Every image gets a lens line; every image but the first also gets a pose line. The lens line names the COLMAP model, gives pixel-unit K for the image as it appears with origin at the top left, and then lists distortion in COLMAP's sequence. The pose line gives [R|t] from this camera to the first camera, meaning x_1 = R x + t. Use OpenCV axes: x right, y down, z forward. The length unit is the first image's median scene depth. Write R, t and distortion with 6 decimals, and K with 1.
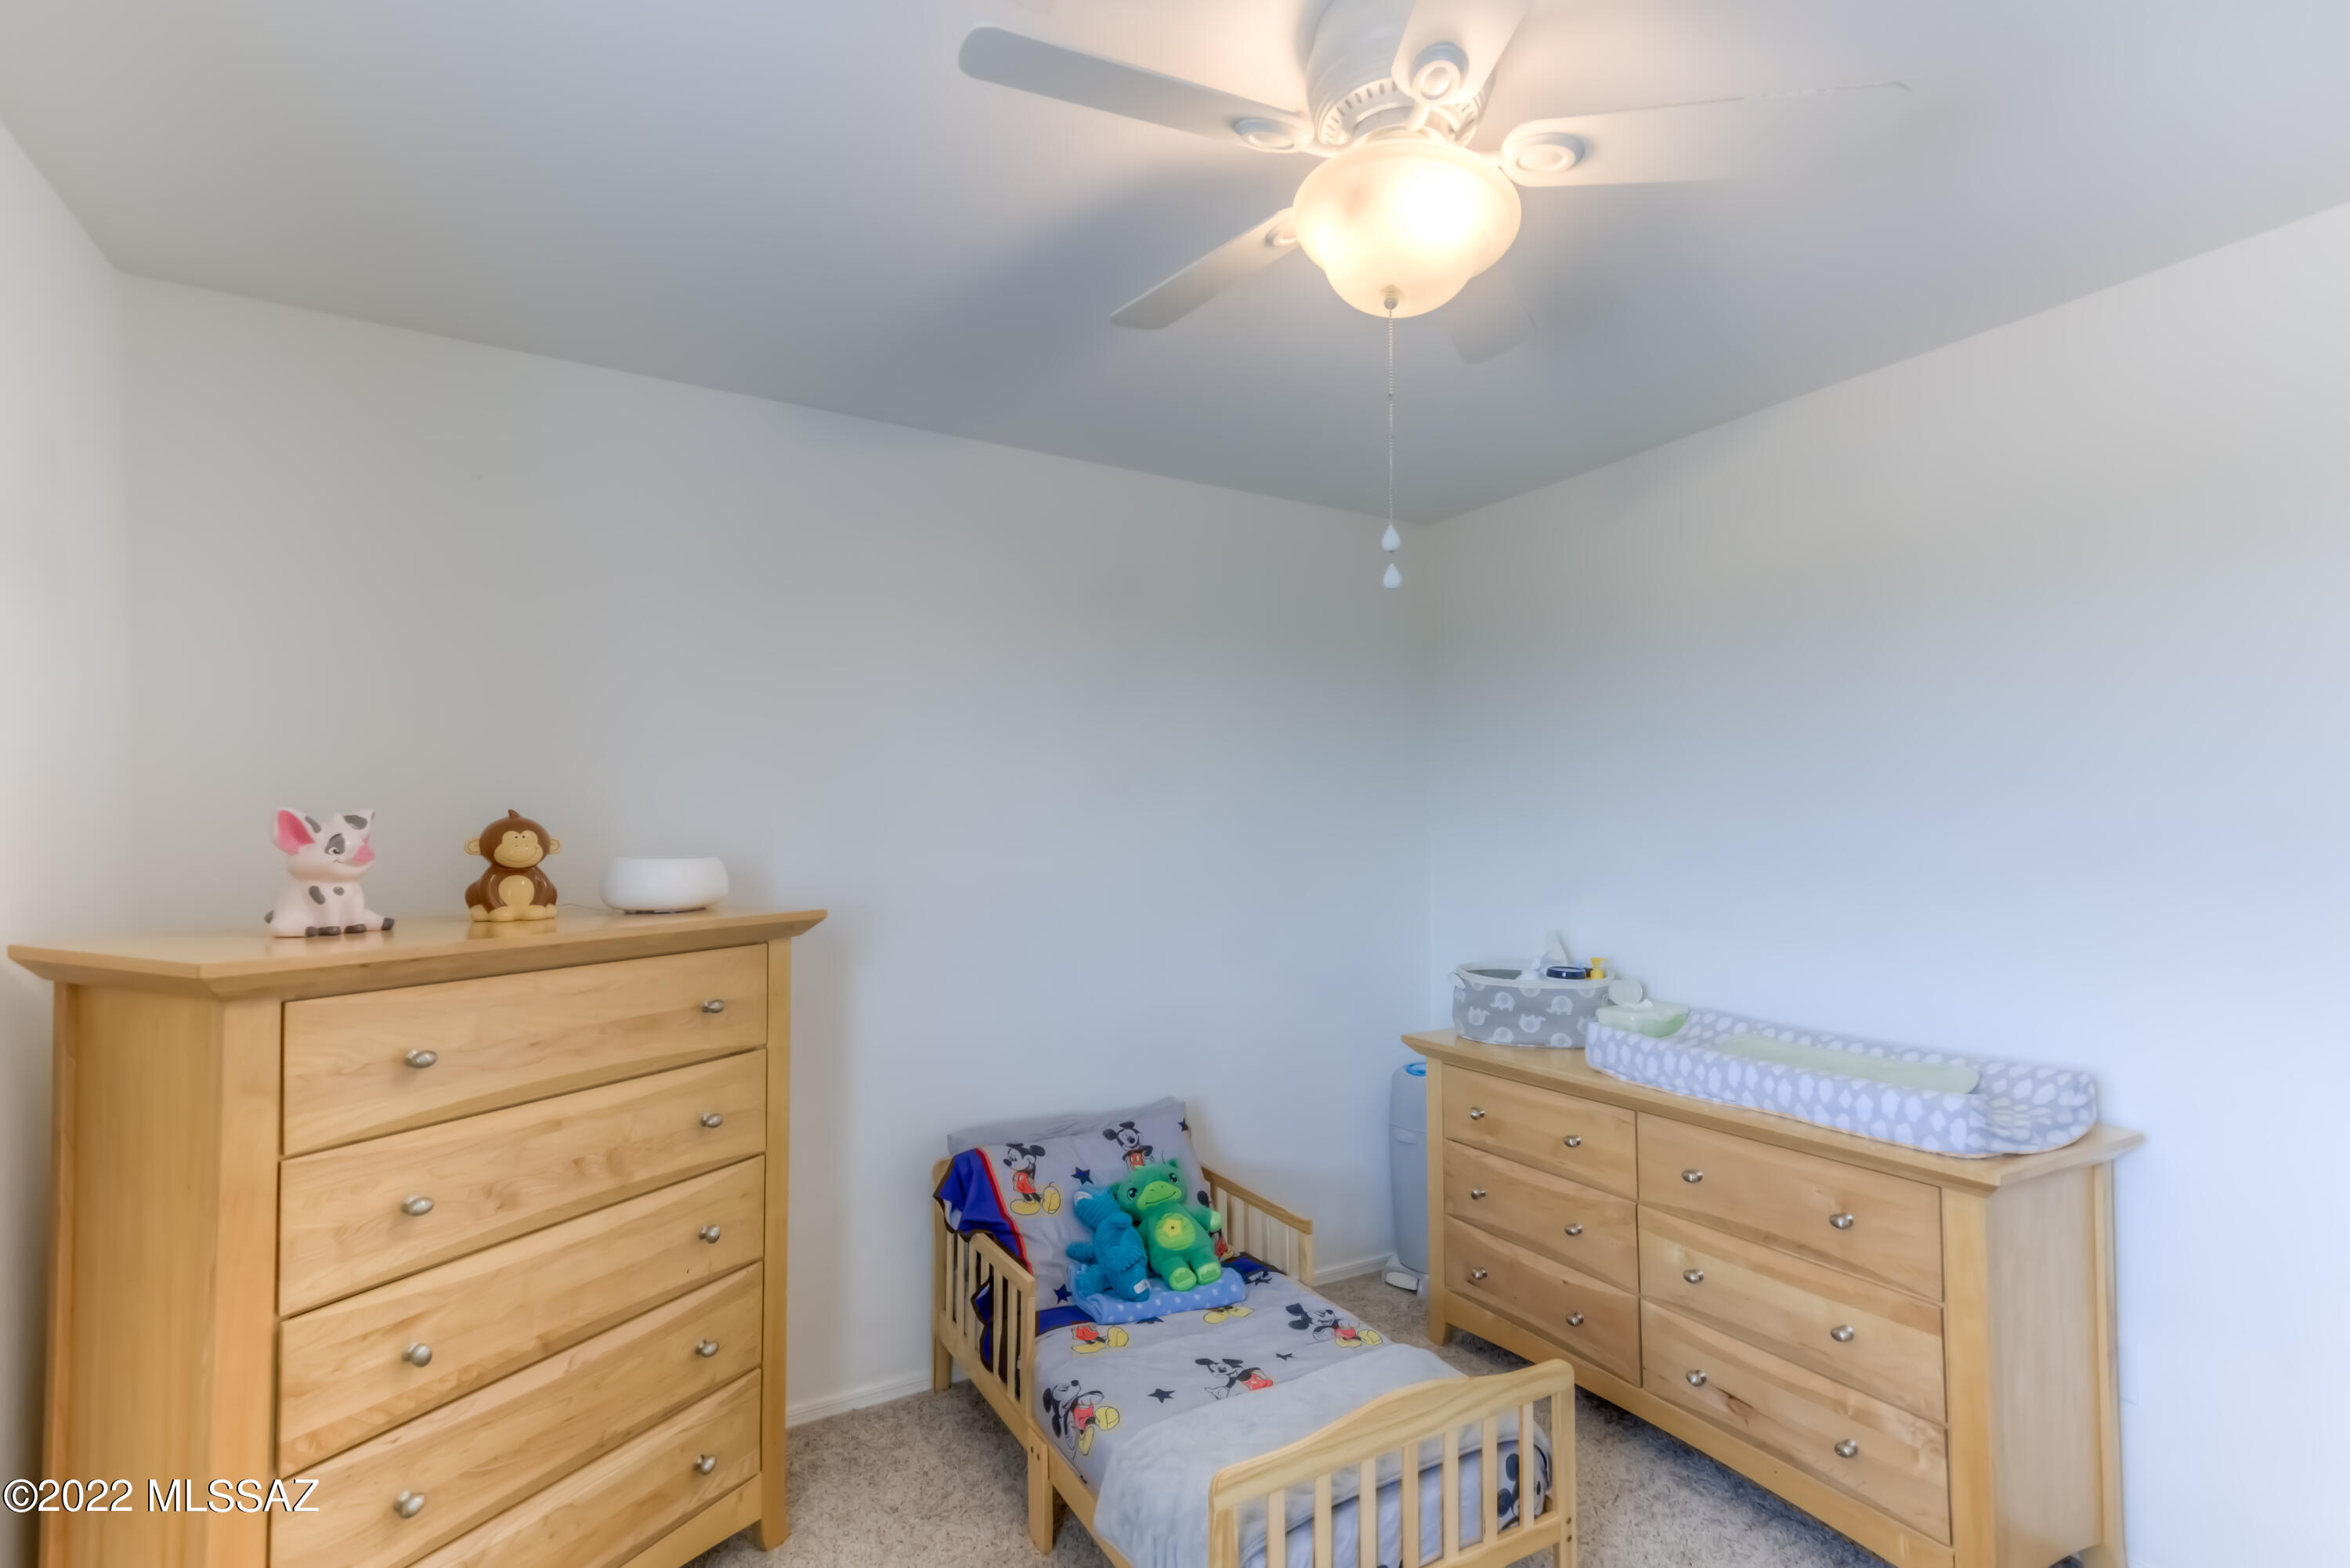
lens RADIAL K [[1085.2, 0, 1171.6], [0, 1085.2, 794.2], [0, 0, 1]] dist [0.021060, 0.000823]
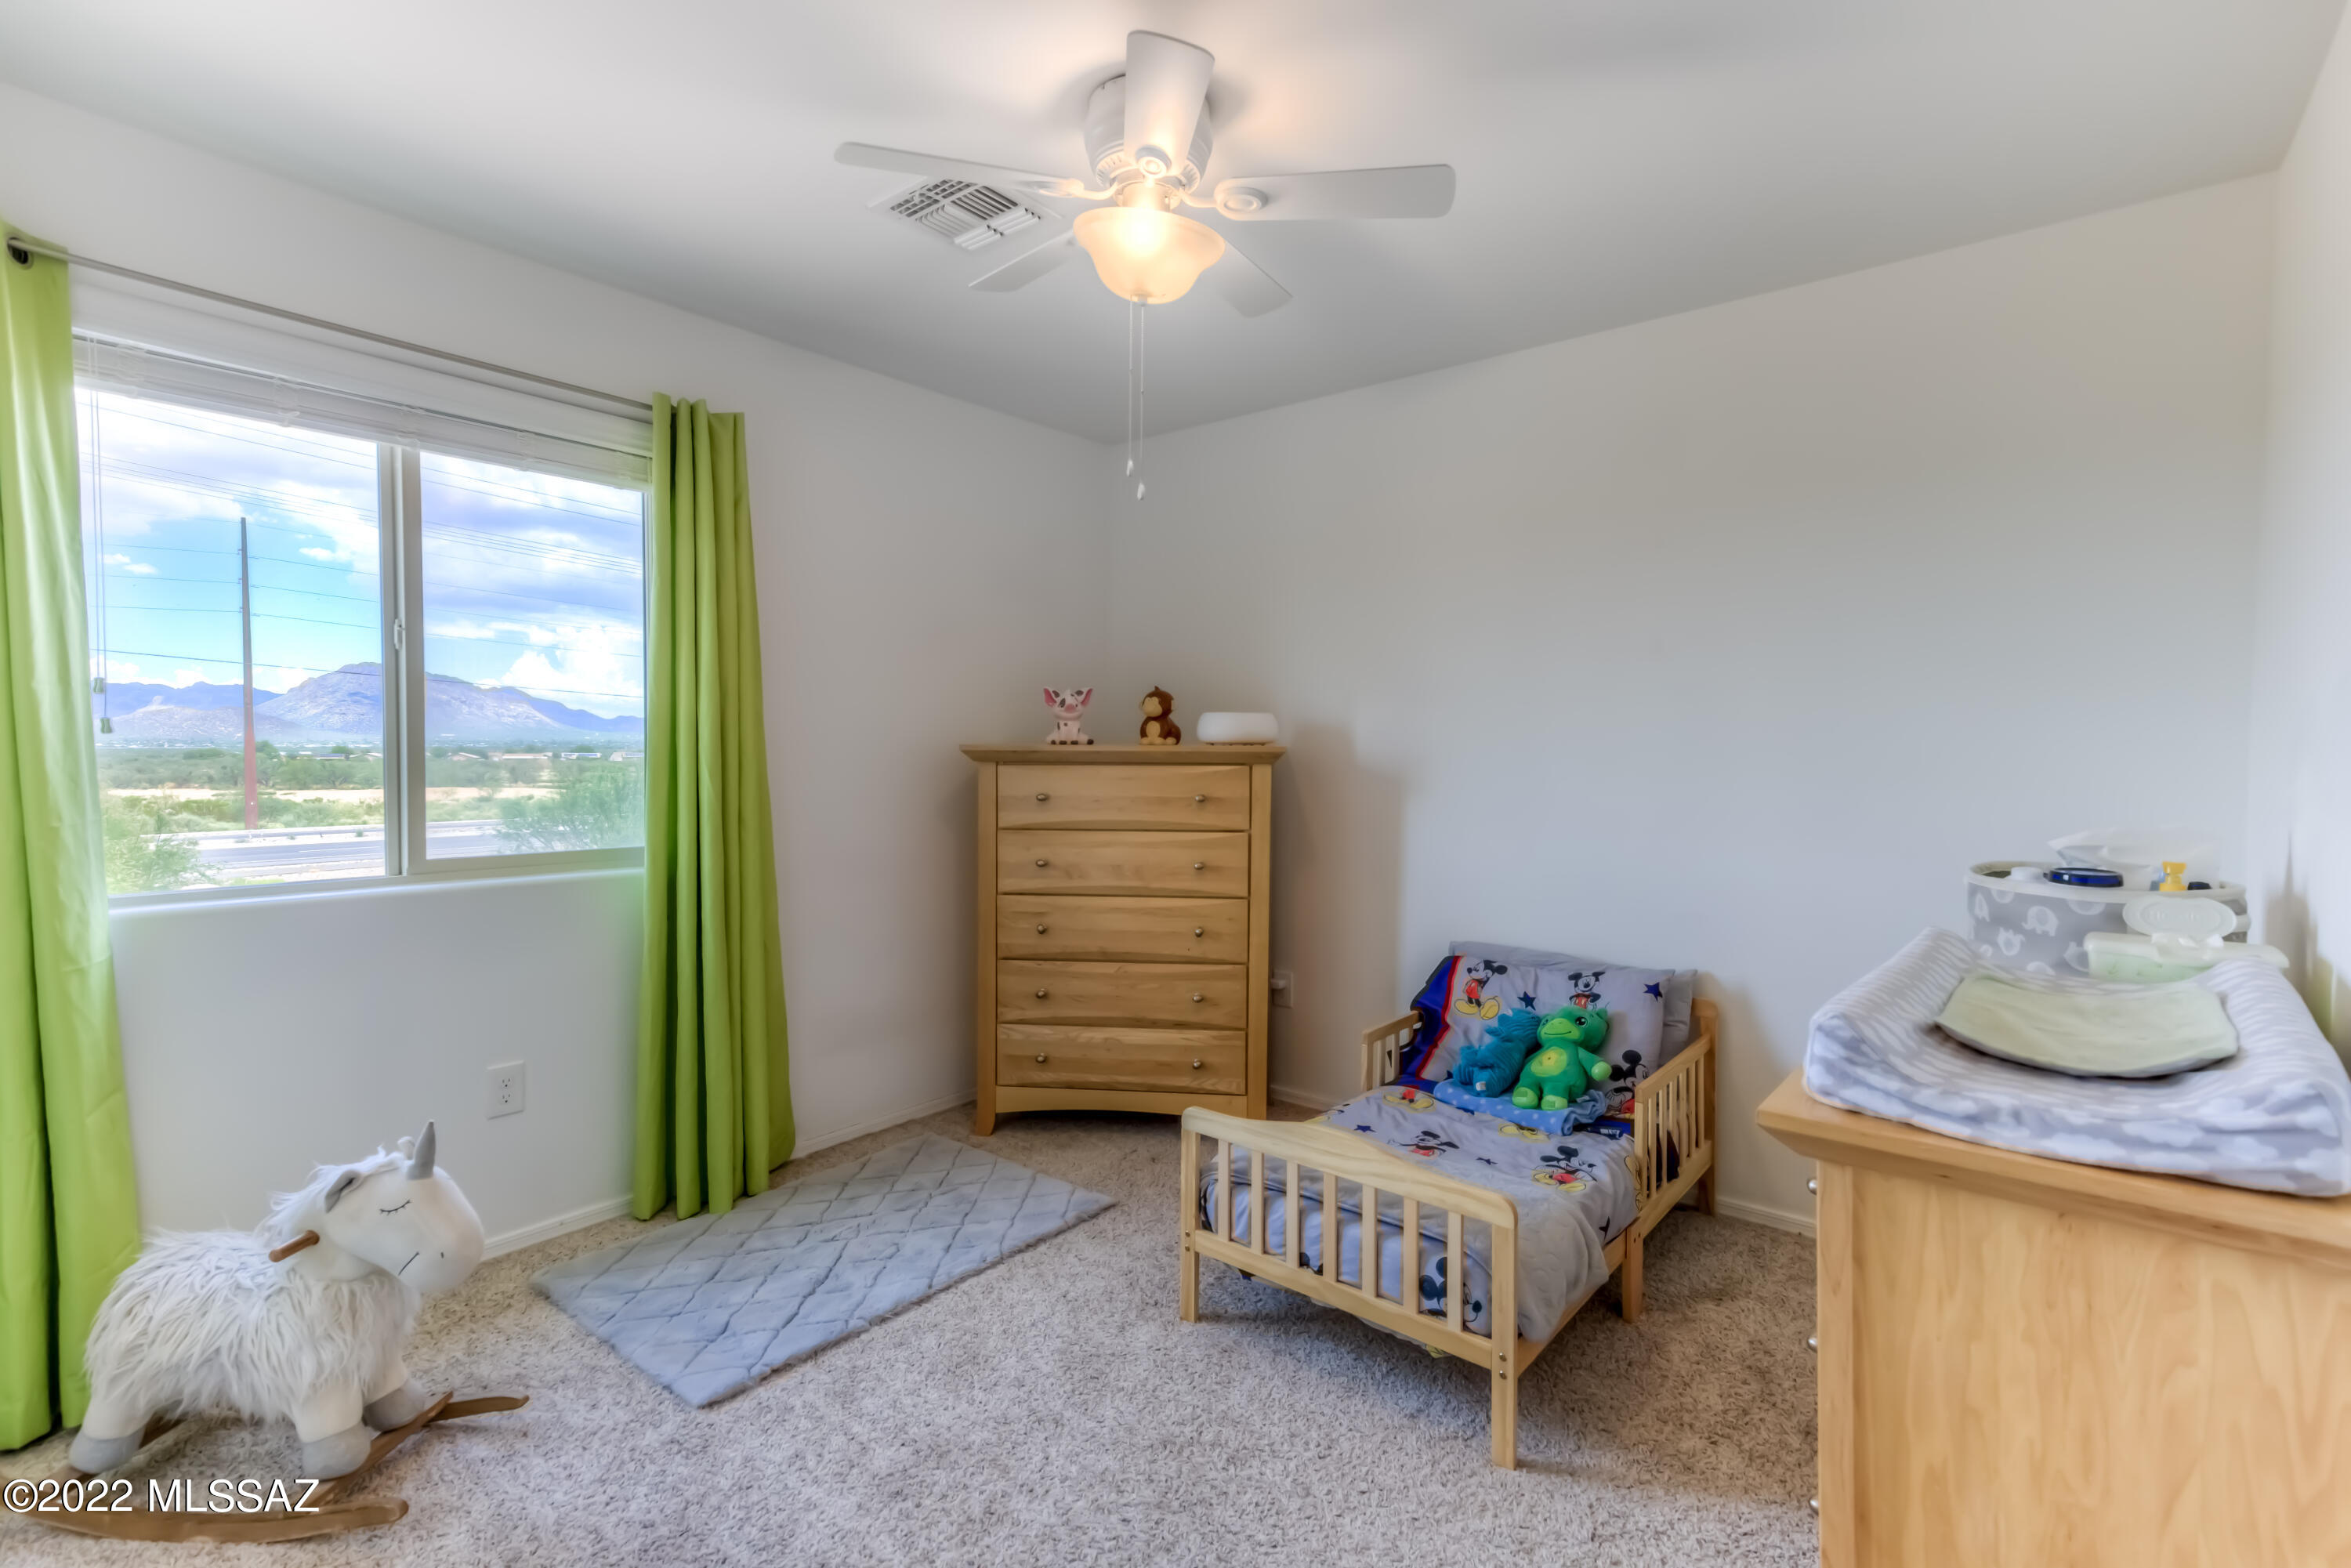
lens RADIAL K [[1084.3, 0, 1164.7], [0, 1084.3, 744.2], [0, 0, 1]] dist [-0.002209, 0.000021]
pose [[0.343661, 0.004239, -0.939084, 1.041487], [0.026304, 0.999554, 0.014138, 0.082221], [0.938725, -0.029560, 0.343397, 0.358039]]
